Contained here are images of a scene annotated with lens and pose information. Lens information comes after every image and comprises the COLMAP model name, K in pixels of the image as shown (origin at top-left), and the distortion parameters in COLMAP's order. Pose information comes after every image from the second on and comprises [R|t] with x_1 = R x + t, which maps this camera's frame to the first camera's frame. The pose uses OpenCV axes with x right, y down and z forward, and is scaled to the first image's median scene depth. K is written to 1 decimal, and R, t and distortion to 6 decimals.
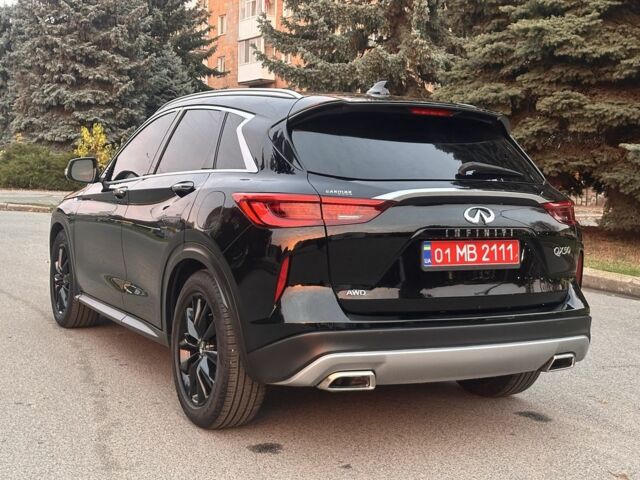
lens RADIAL K [[889.0, 0, 320.0], [0, 889.0, 240.0], [0, 0, 1]] dist [0.157854, -0.124630]
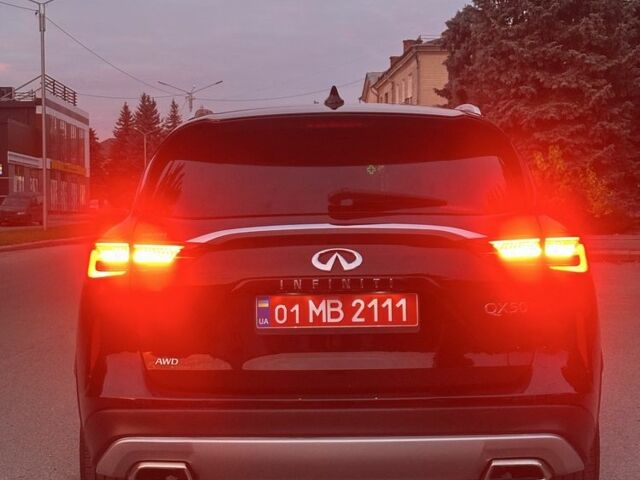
lens RADIAL K [[1195.3, 0, 320.0], [0, 1195.3, 240.0], [0, 0, 1]] dist [0.118200, -0.148896]
pose [[0.861325, -0.030459, -0.507140, 0.463703], [0.005971, 0.998739, -0.049843, 0.003503], [0.508019, 0.039903, 0.860421, 0.097552]]
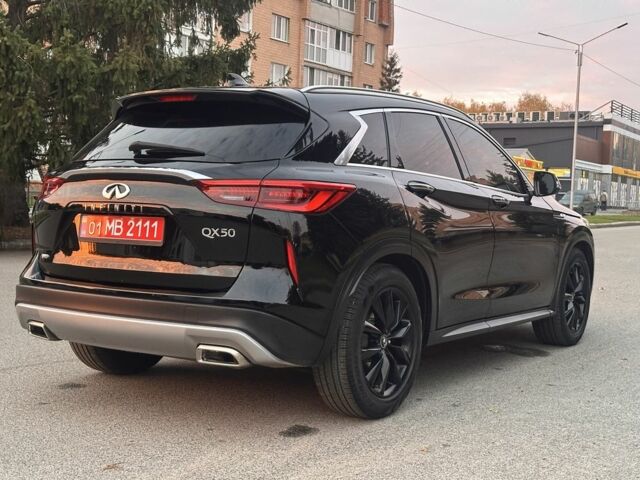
lens RADIAL K [[890.7, 0, 313.2], [0, 890.7, 239.6], [0, 0, 1]] dist [0.154608, -0.118031]
pose [[0.465885, 0.019633, -0.884627, 0.842182], [-0.073990, 0.997117, -0.016837, 0.020527], [0.881746, 0.073297, 0.465995, 0.498127]]
